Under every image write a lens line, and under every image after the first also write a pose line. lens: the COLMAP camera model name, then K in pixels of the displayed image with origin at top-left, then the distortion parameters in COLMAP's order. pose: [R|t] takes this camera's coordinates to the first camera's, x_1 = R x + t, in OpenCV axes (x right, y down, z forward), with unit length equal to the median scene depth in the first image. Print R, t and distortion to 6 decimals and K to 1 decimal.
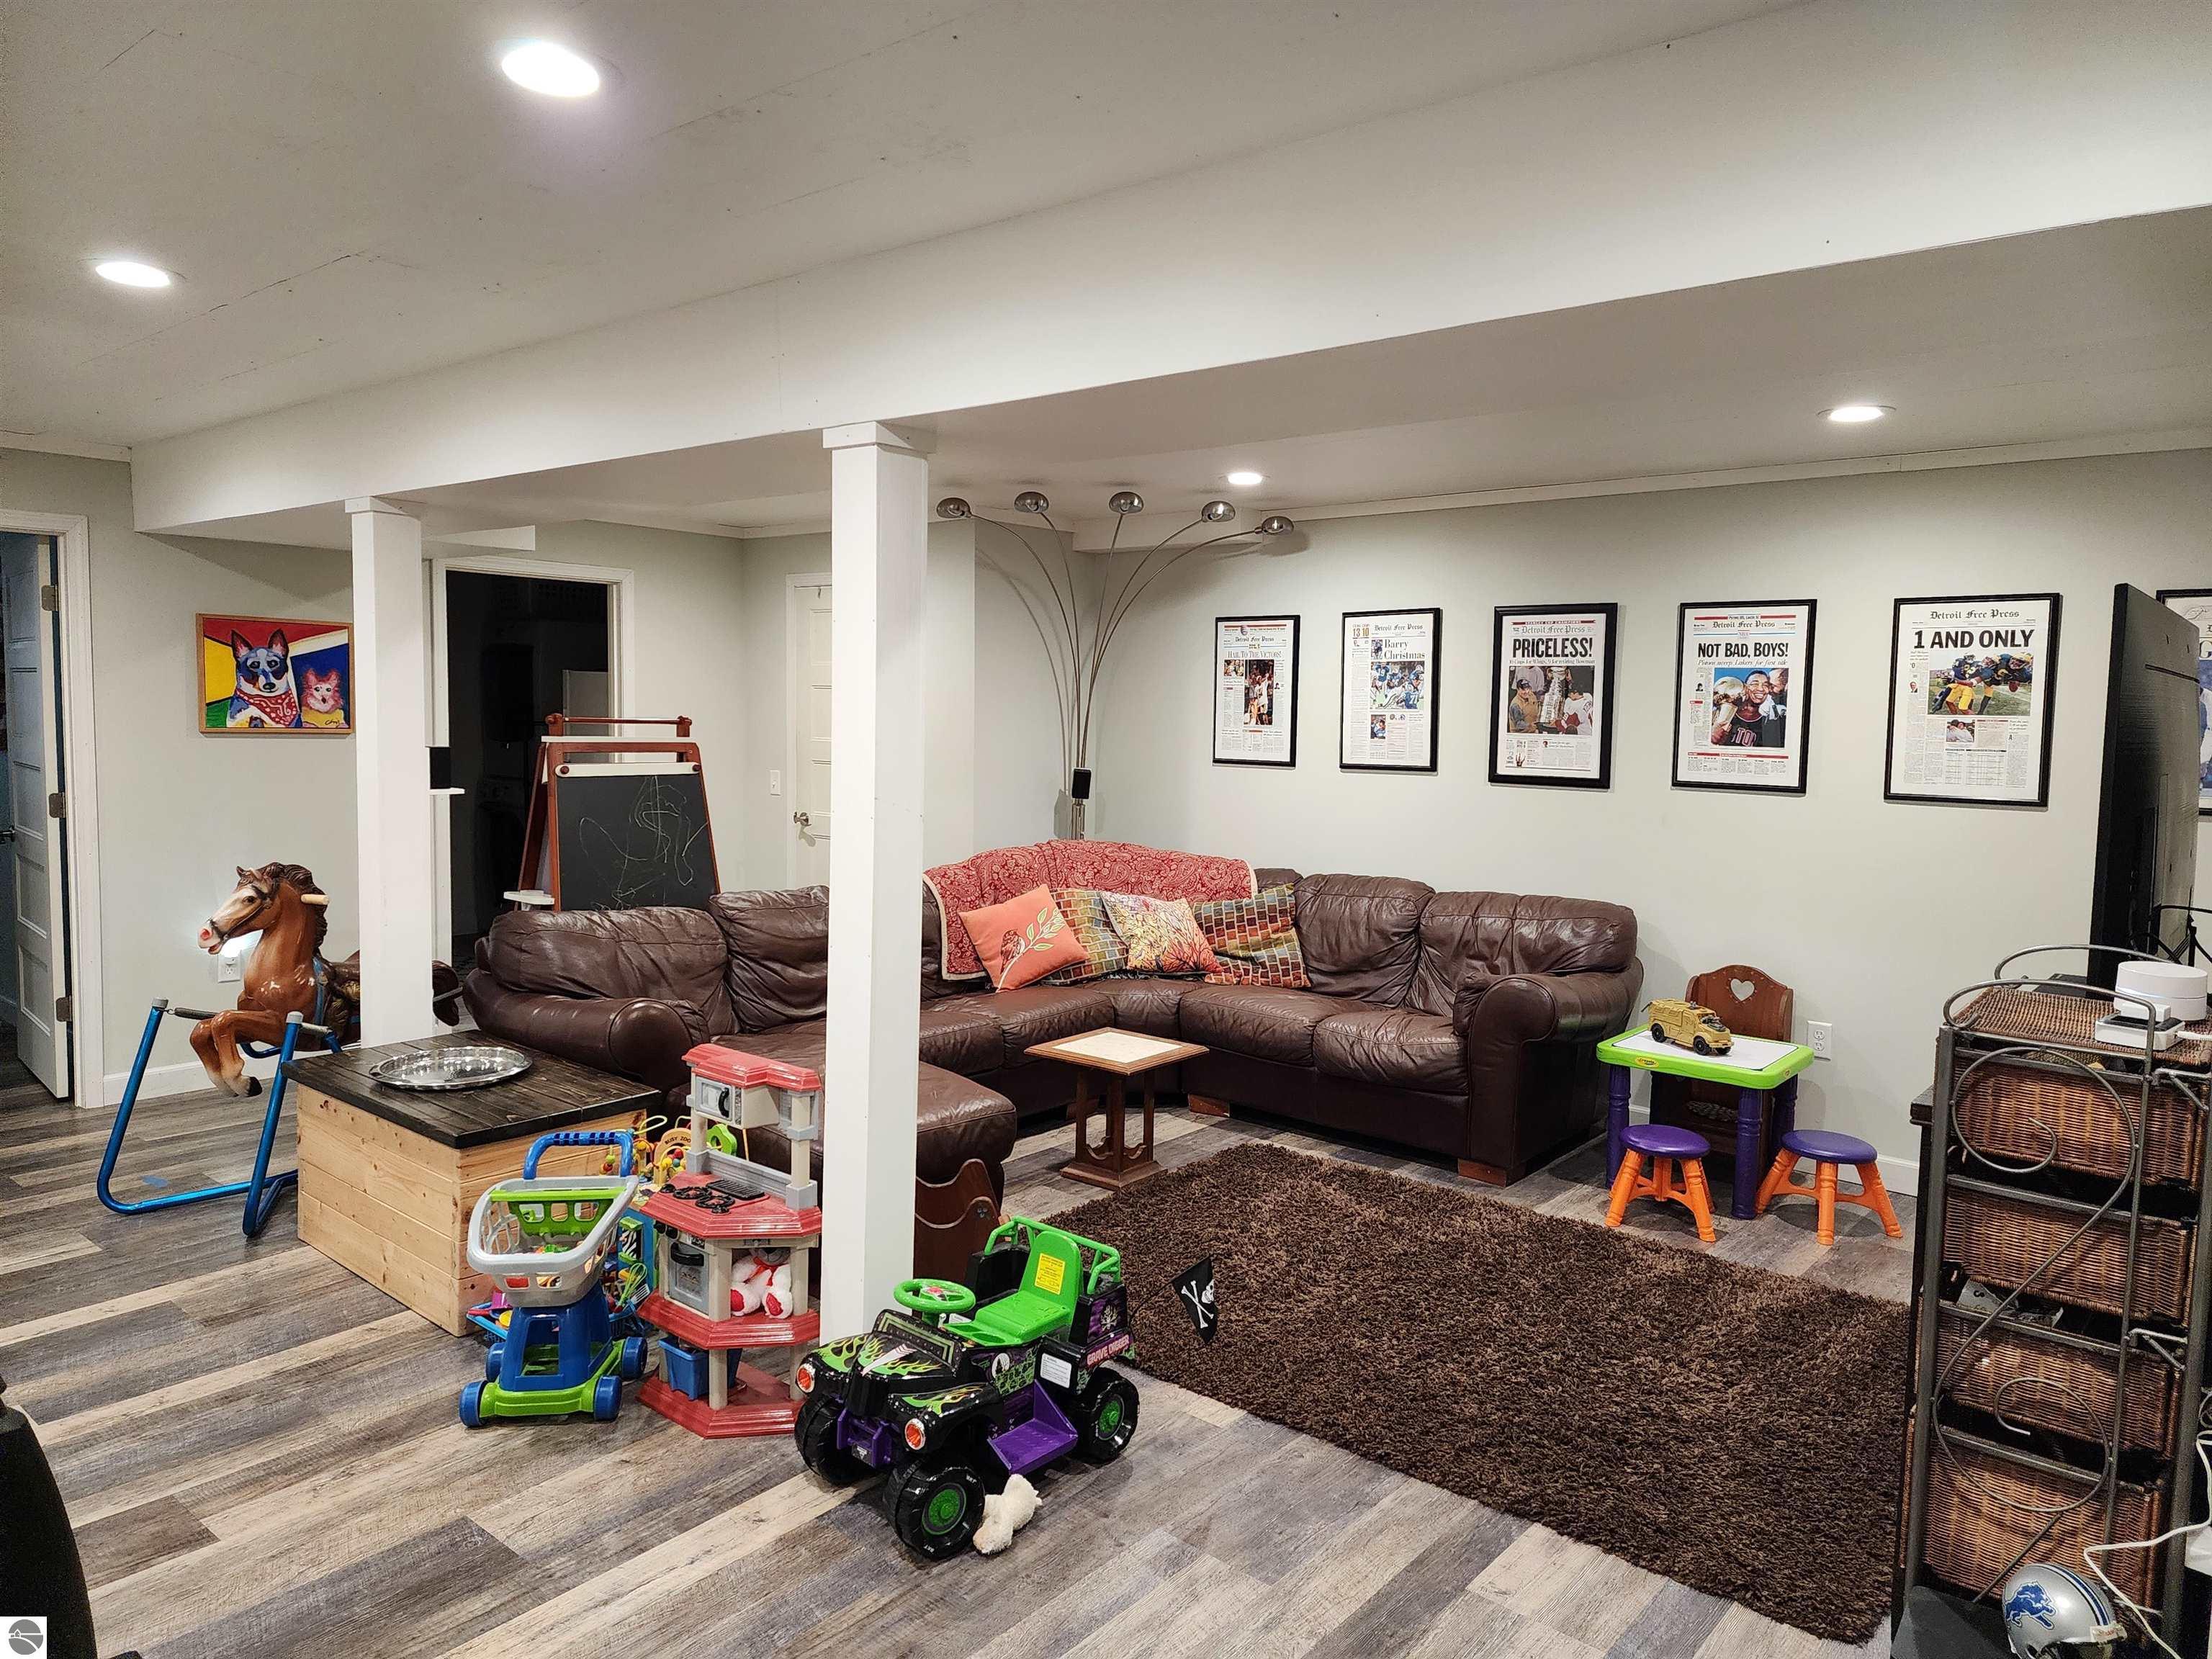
lens RADIAL K [[1464.2, 0, 1107.2], [0, 1464.2, 817.1], [0, 0, 1]] dist [0.088194, -0.070152]
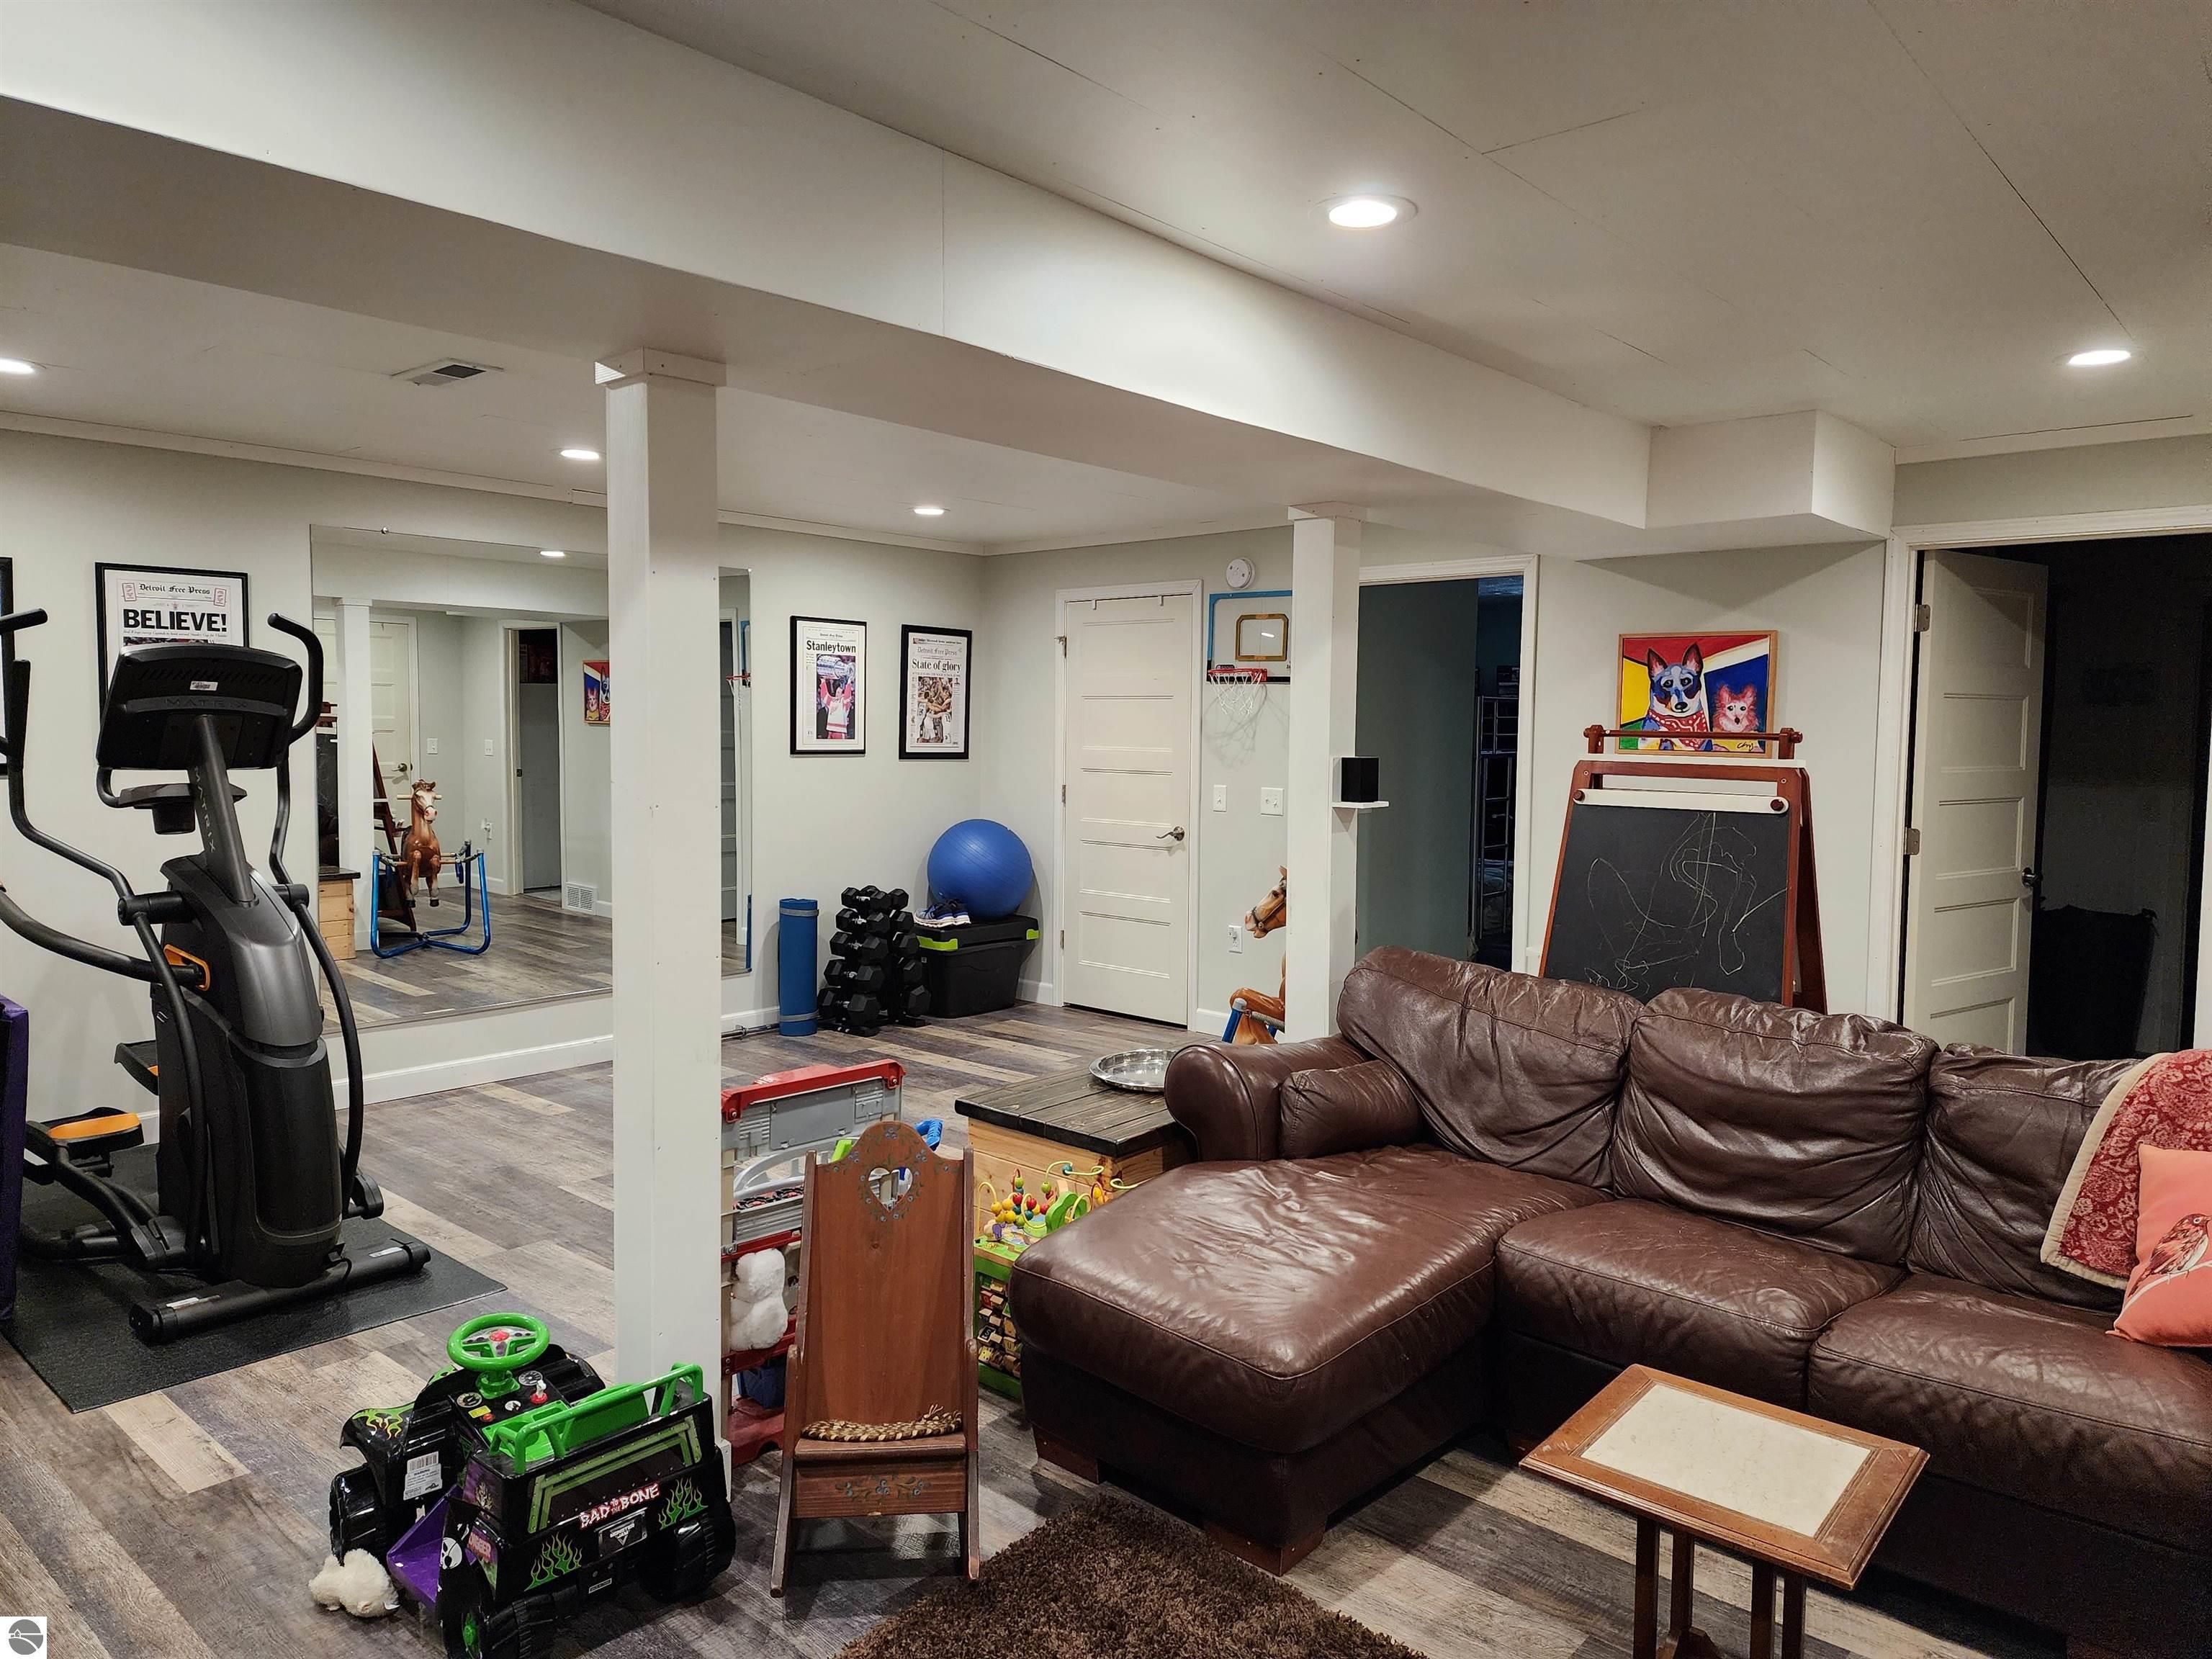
lens RADIAL K [[1464.2, 0, 1107.2], [0, 1464.2, 817.1], [0, 0, 1]] dist [0.088194, -0.070152]
pose [[-0.024587, 0.045917, -0.998643, 0.375166], [-0.088968, 0.994880, 0.047935, -0.031261], [0.995731, 0.090025, -0.020376, 0.672338]]
